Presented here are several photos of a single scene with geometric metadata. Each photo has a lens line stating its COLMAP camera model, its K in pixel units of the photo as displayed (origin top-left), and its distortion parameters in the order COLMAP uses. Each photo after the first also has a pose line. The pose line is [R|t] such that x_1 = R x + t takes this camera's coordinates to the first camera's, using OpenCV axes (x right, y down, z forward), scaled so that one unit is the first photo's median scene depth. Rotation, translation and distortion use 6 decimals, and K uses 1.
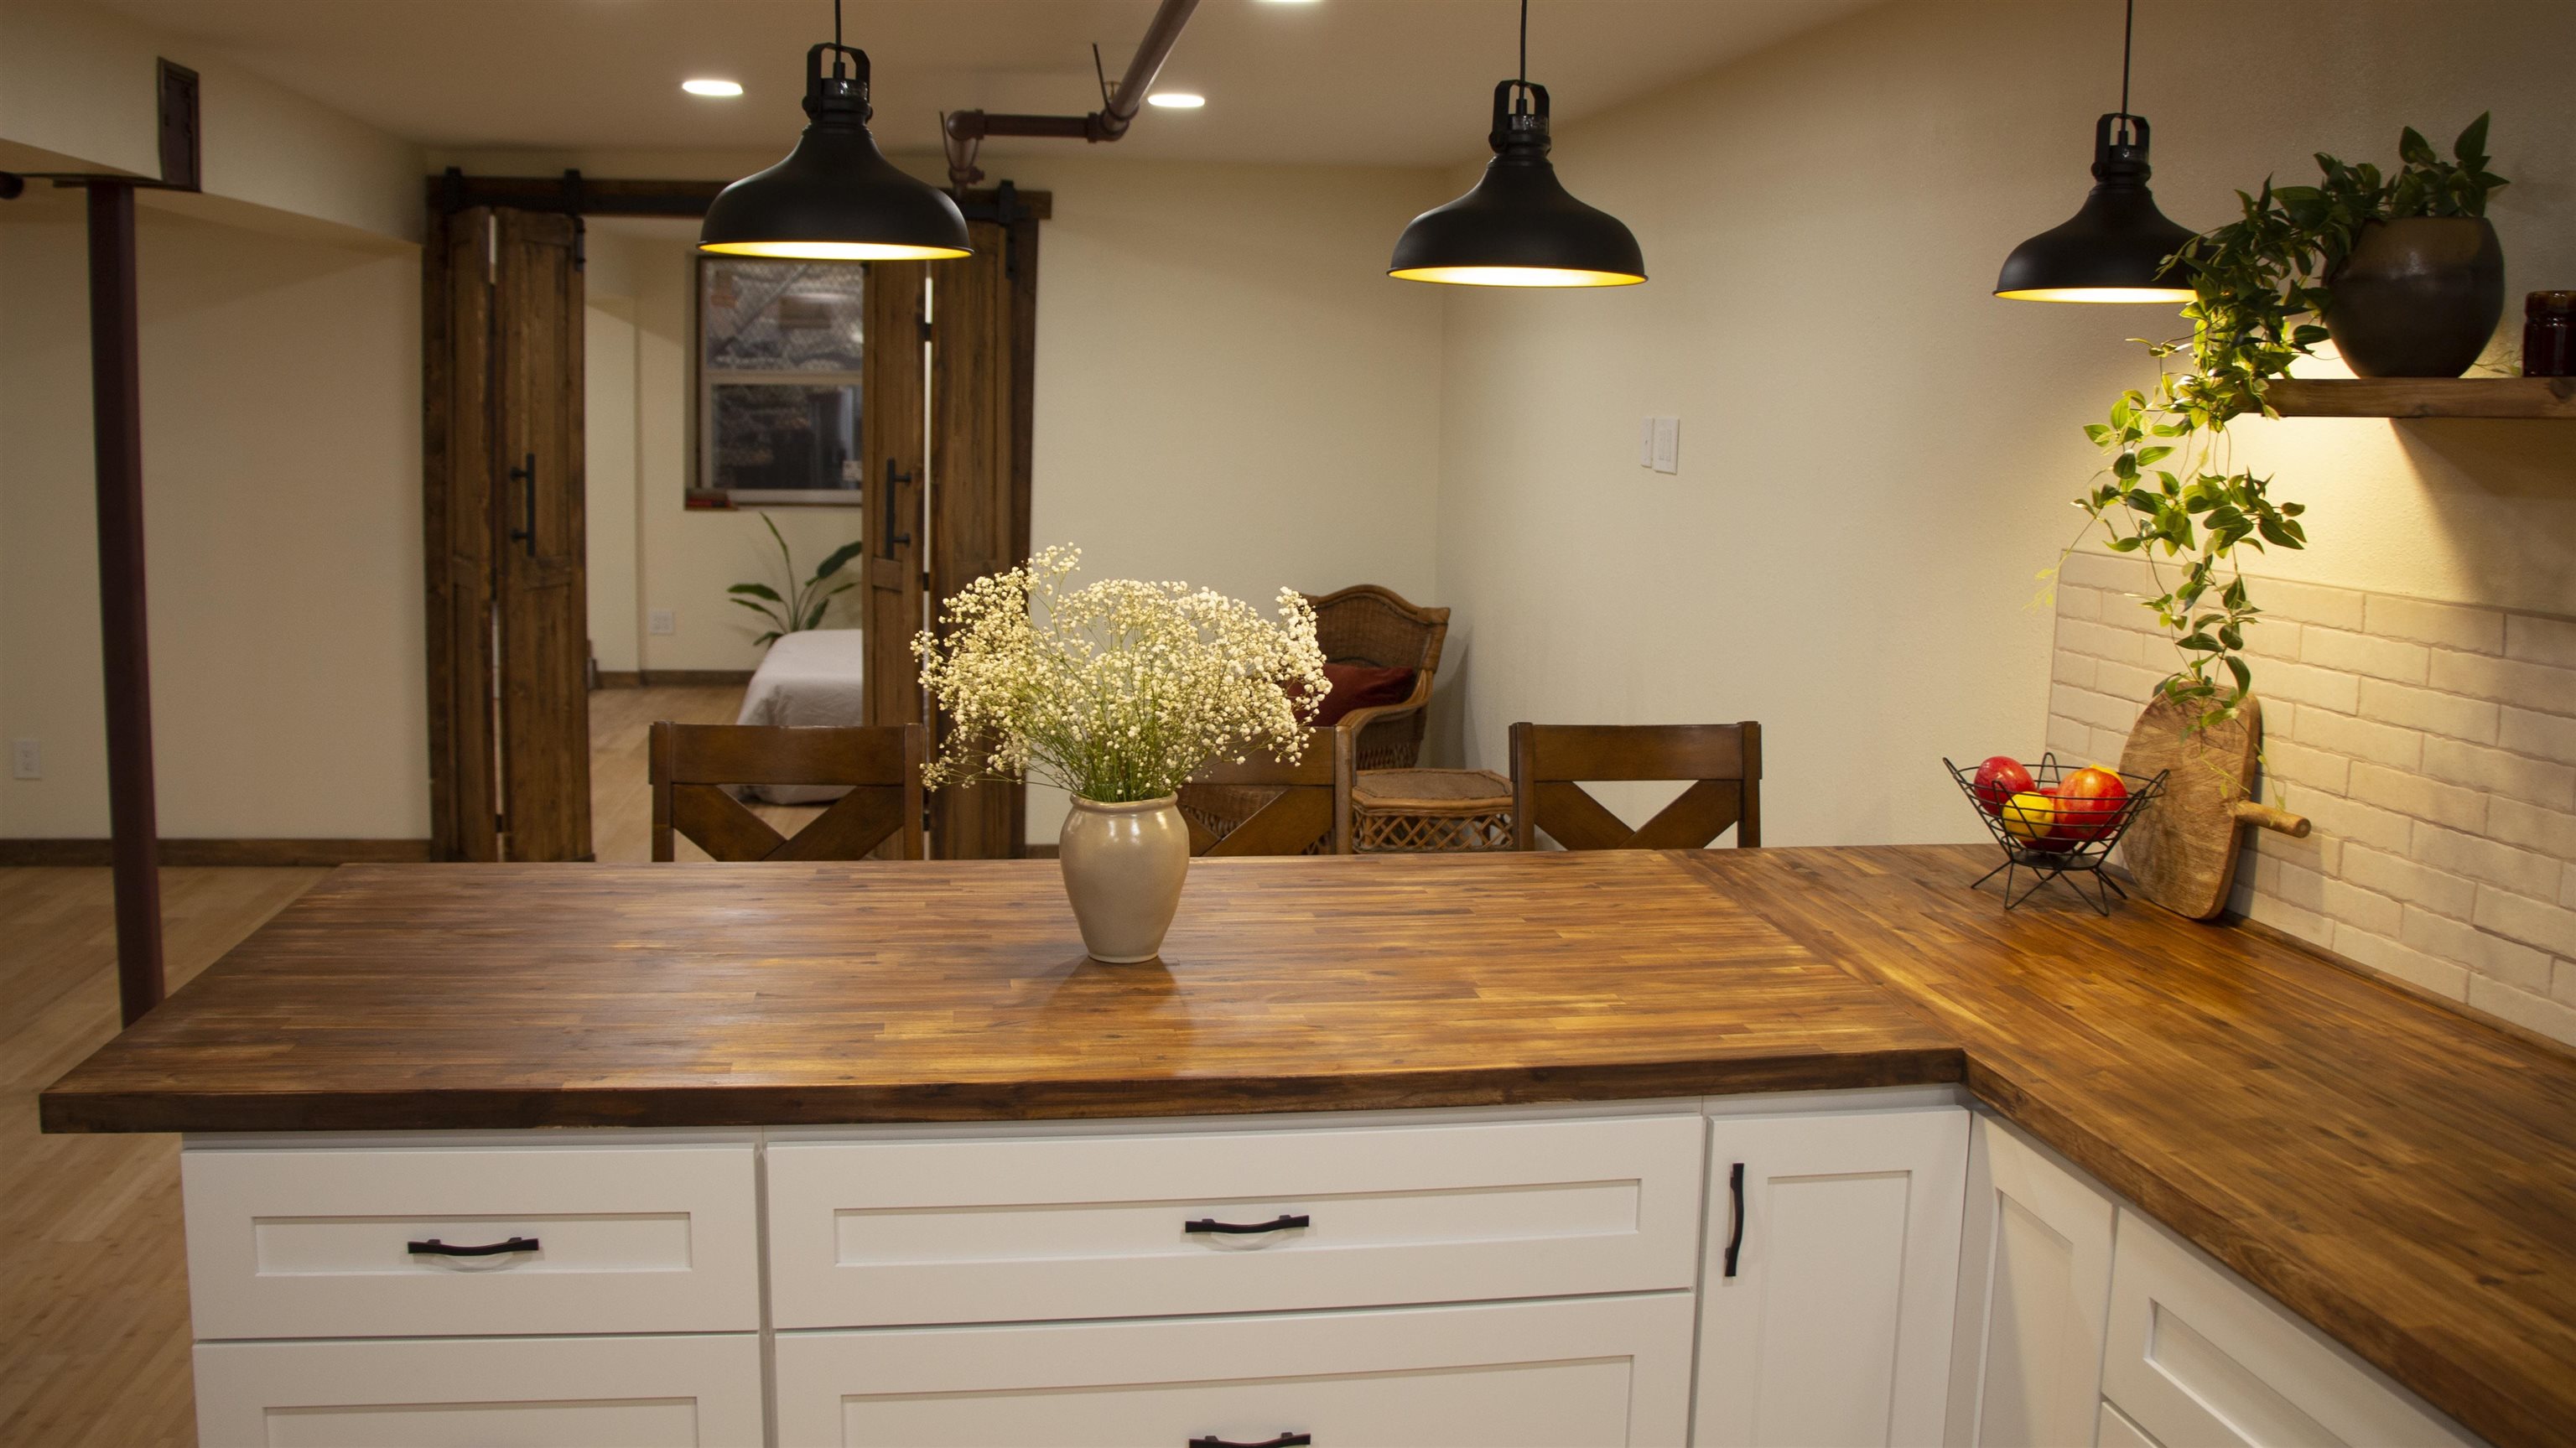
lens RADIAL K [[2154.3, 0, 1303.1], [0, 2154.3, 715.8], [0, 0, 1]] dist [-0.173864, 0.126617]
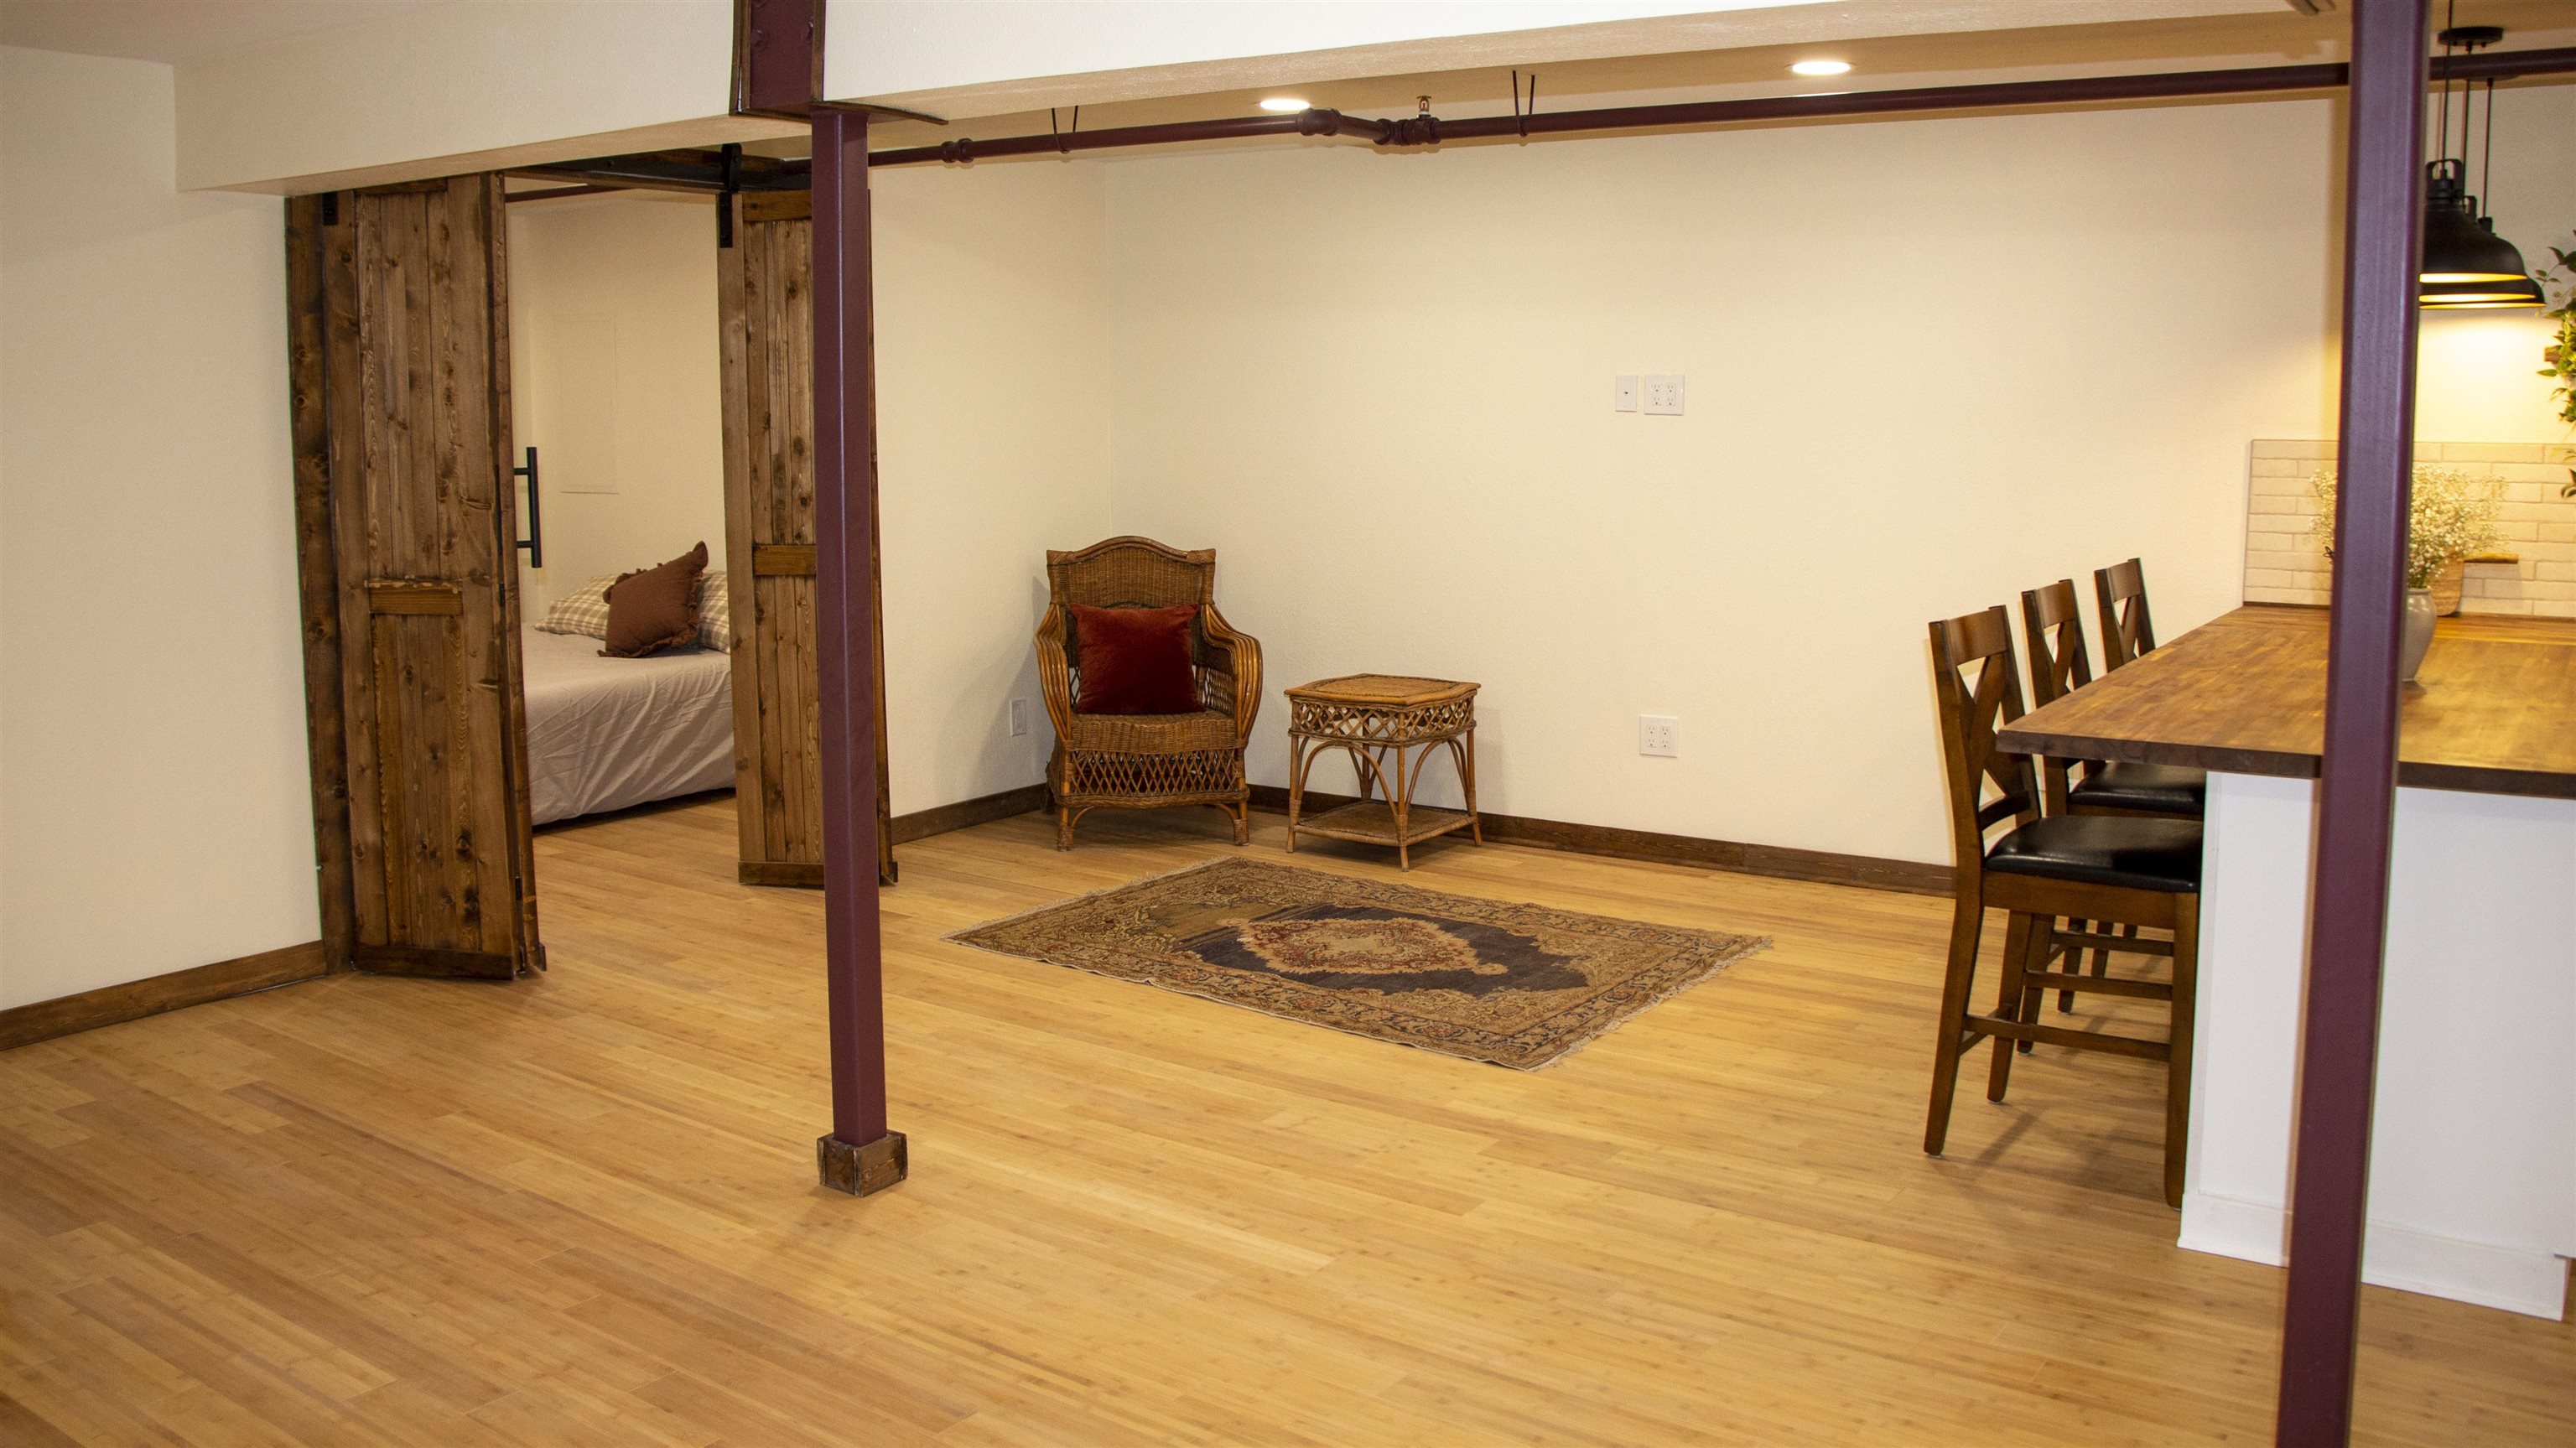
lens RADIAL K [[2154.3, 0, 1297.3], [0, 2154.3, 708.0], [0, 0, 1]] dist [-0.173864, 0.126617]
pose [[0.684077, -0.131615, 0.717438, -0.731185], [0.120375, 0.990470, 0.066925, -0.037427], [-0.719409, 0.040579, 0.693400, 0.180722]]
